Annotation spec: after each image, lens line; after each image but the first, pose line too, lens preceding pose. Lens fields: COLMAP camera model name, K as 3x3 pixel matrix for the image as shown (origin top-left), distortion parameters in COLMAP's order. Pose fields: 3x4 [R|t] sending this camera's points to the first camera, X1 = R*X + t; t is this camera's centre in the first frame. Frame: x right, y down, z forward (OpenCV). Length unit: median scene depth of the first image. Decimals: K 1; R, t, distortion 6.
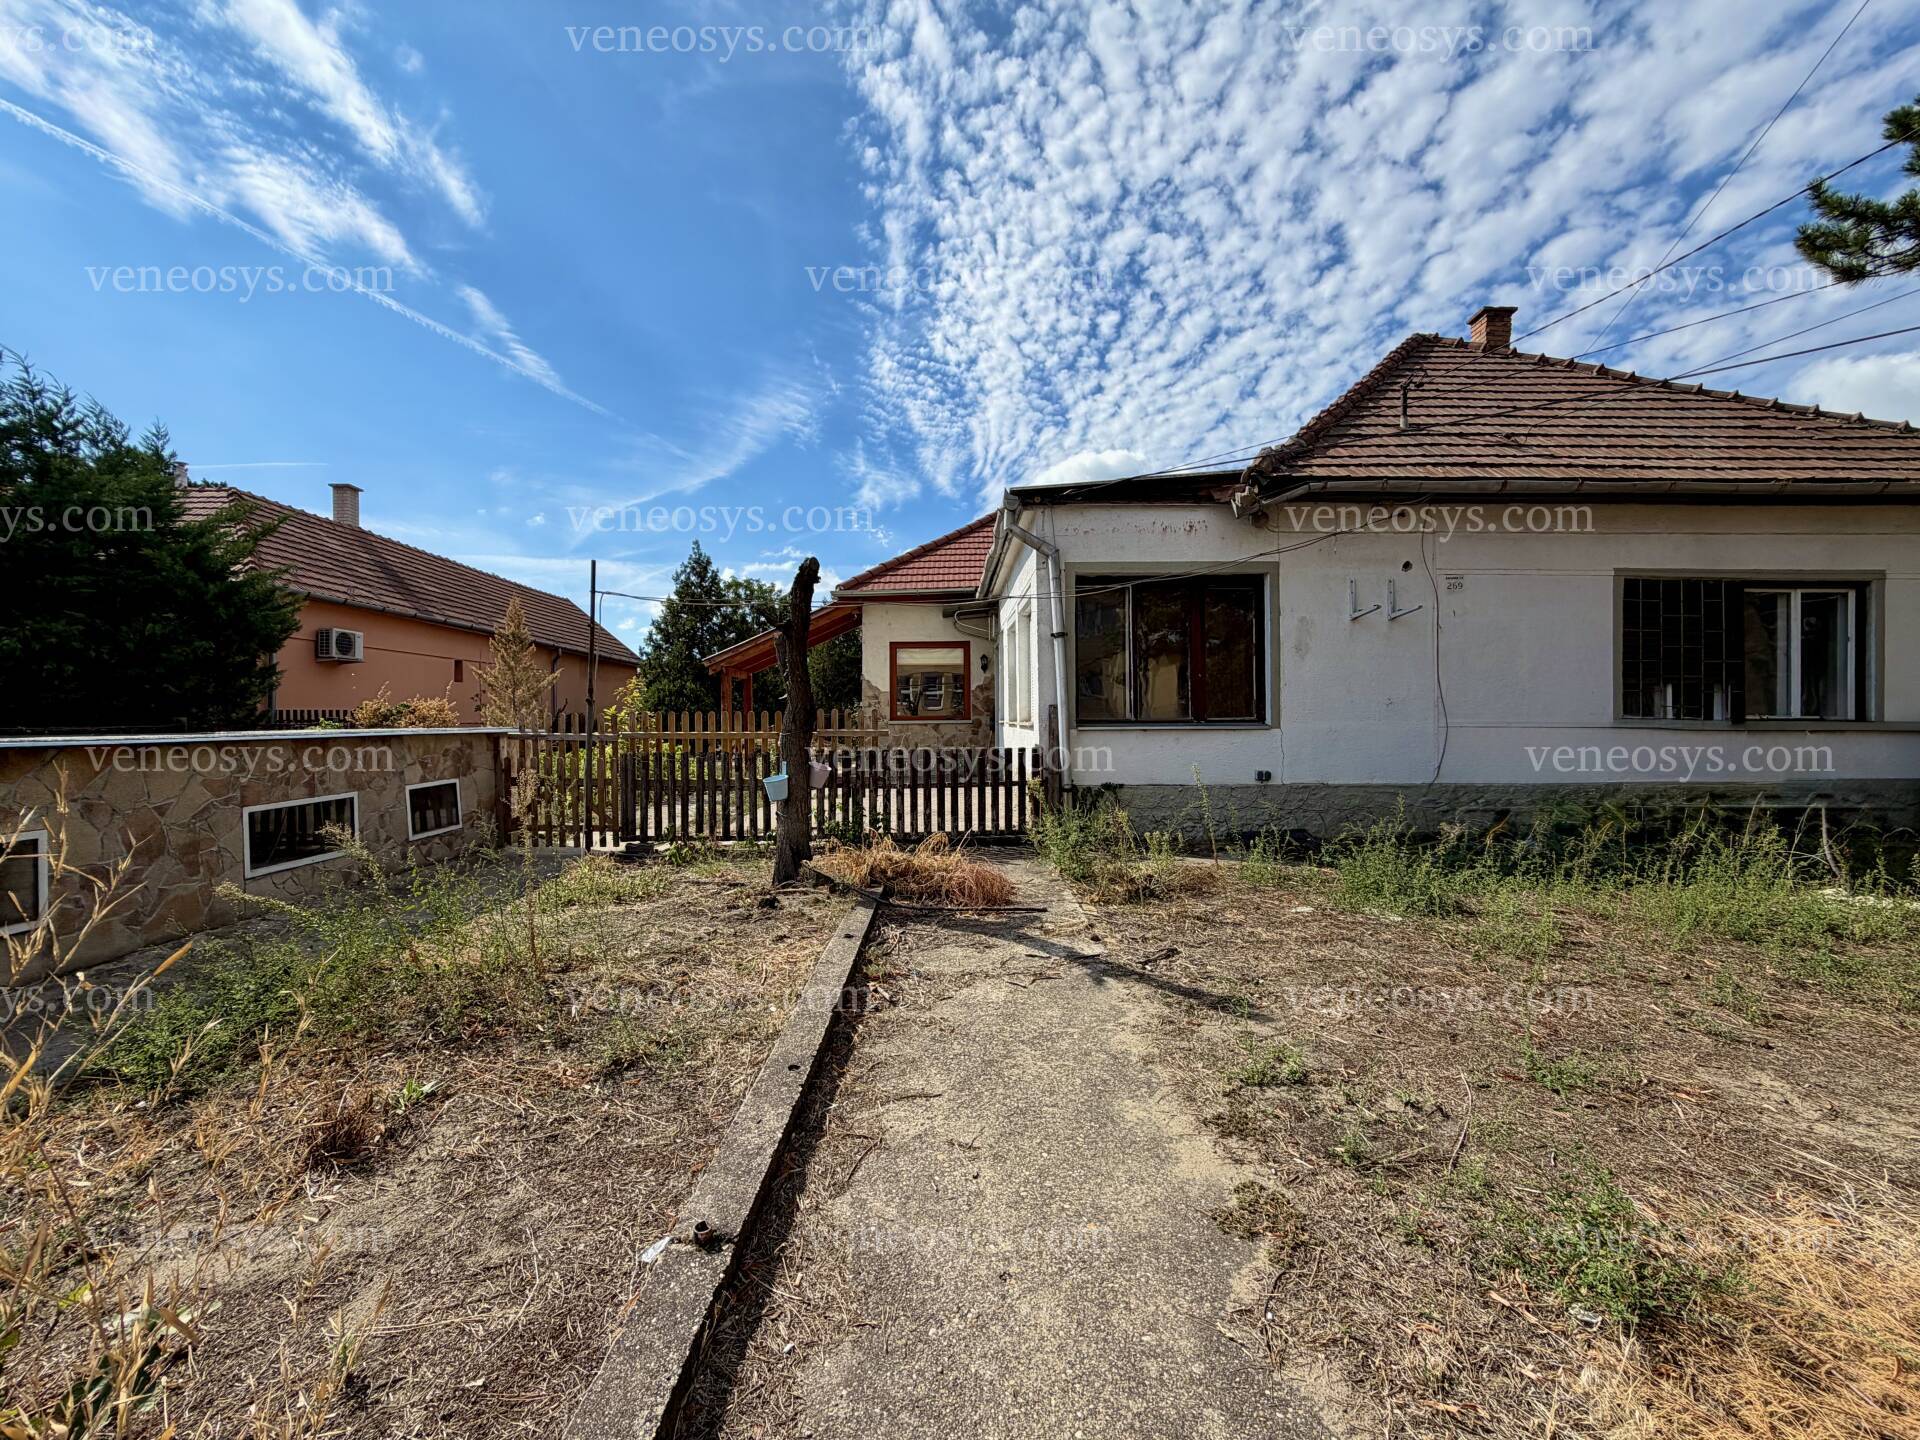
lens RADIAL K [[764.1, 0, 958.0], [0, 764.1, 719.8], [0, 0, 1]] dist [-0.001338, 0.000368]
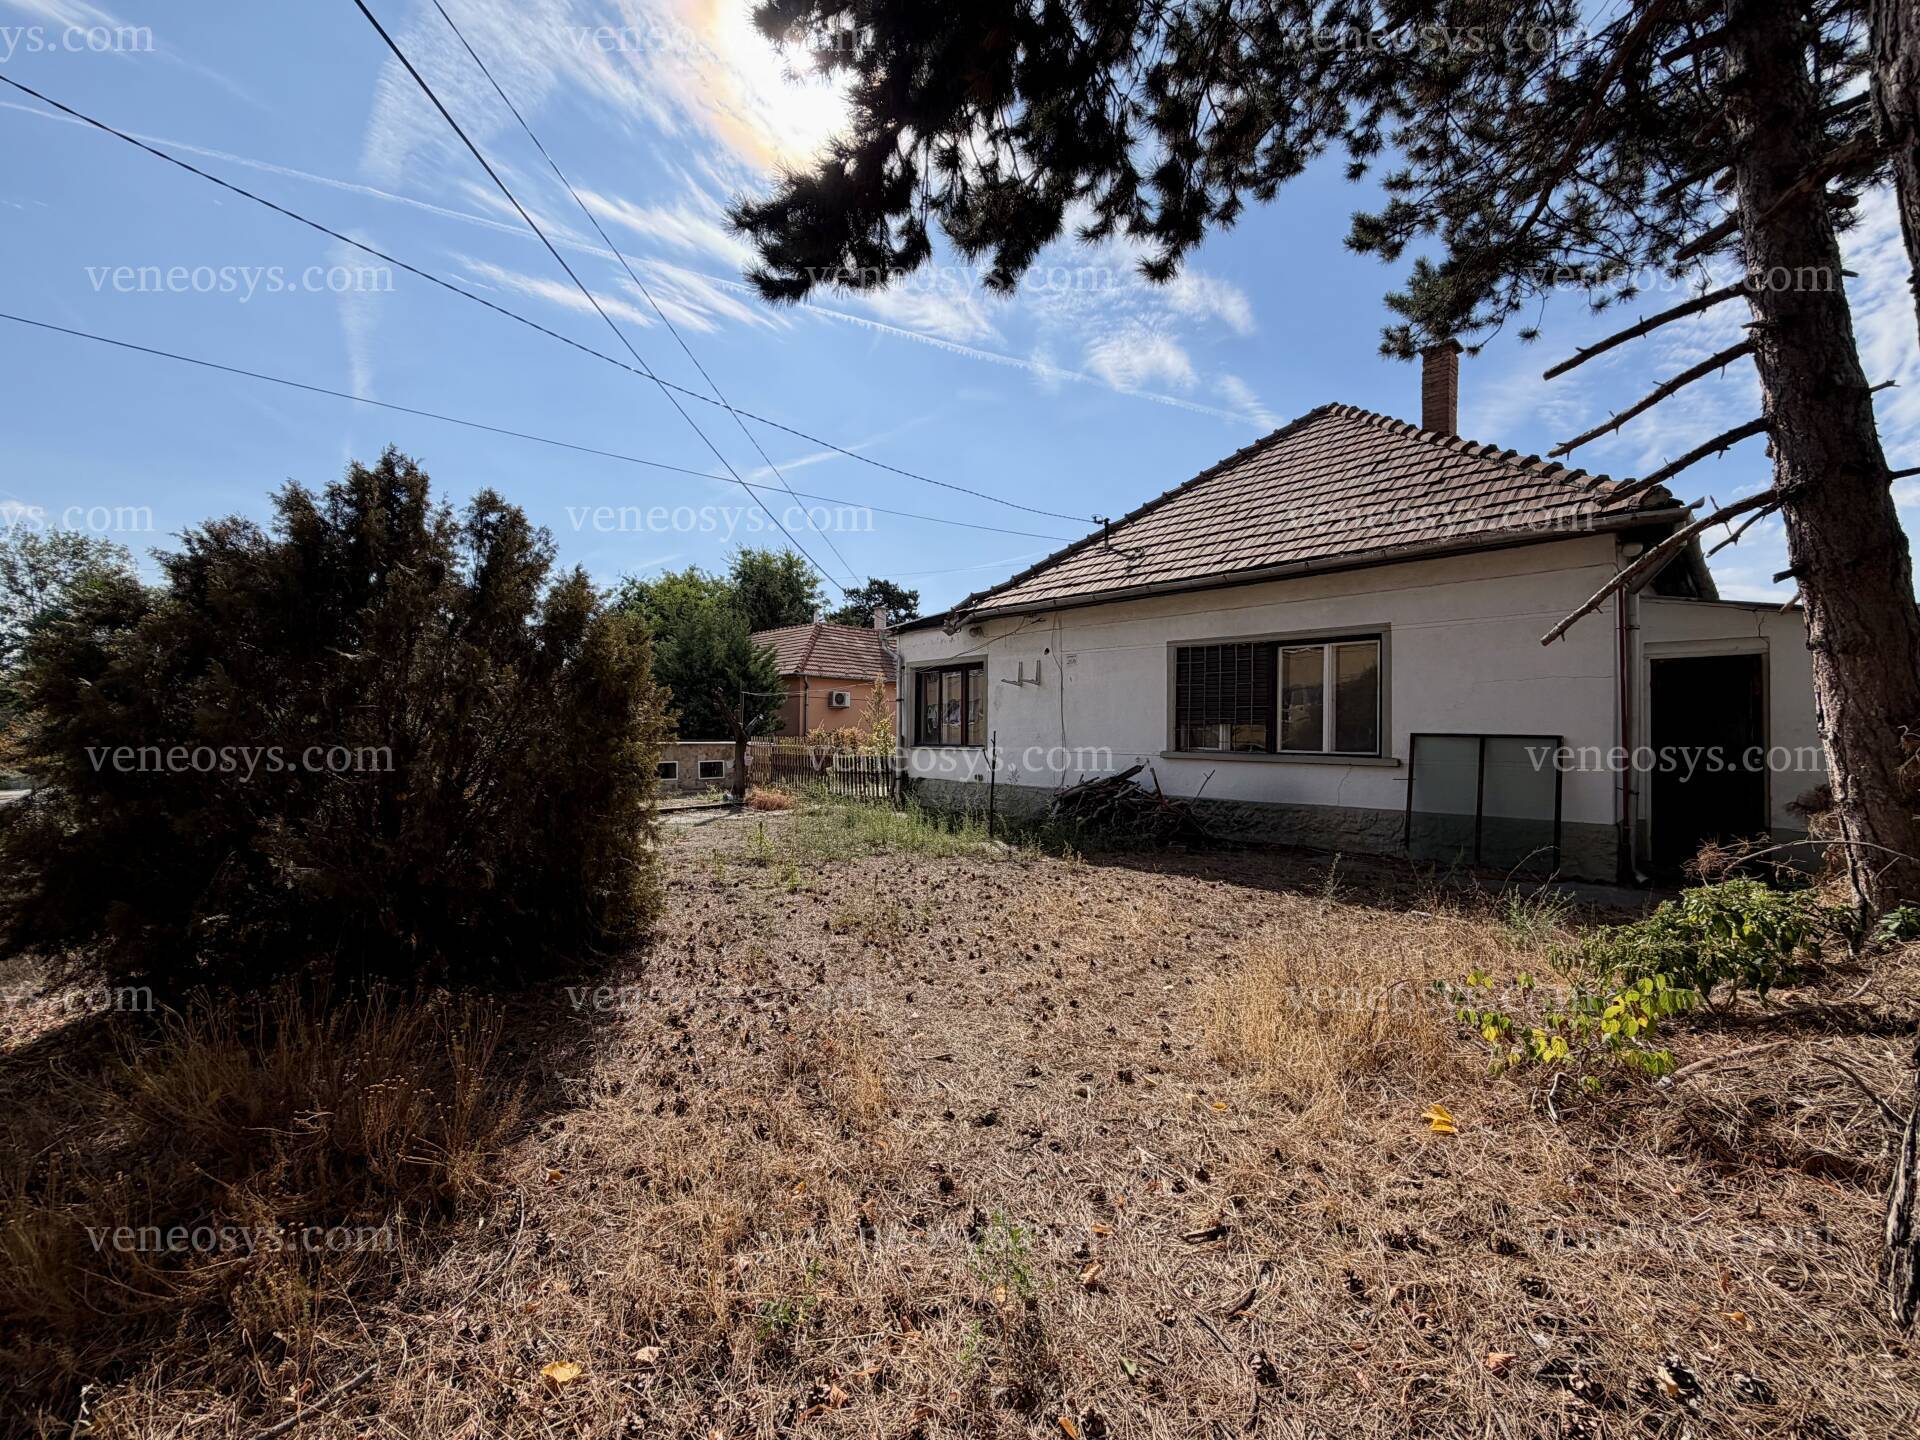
lens RADIAL K [[764.1, 0, 958.8], [0, 764.1, 726.8], [0, 0, 1]] dist [-0.001338, 0.000368]
pose [[0.669677, 0.003564, -0.742644, 1.629208], [-0.013724, 0.999877, -0.007577, -0.026940], [0.742525, 0.015266, 0.669644, -0.211428]]
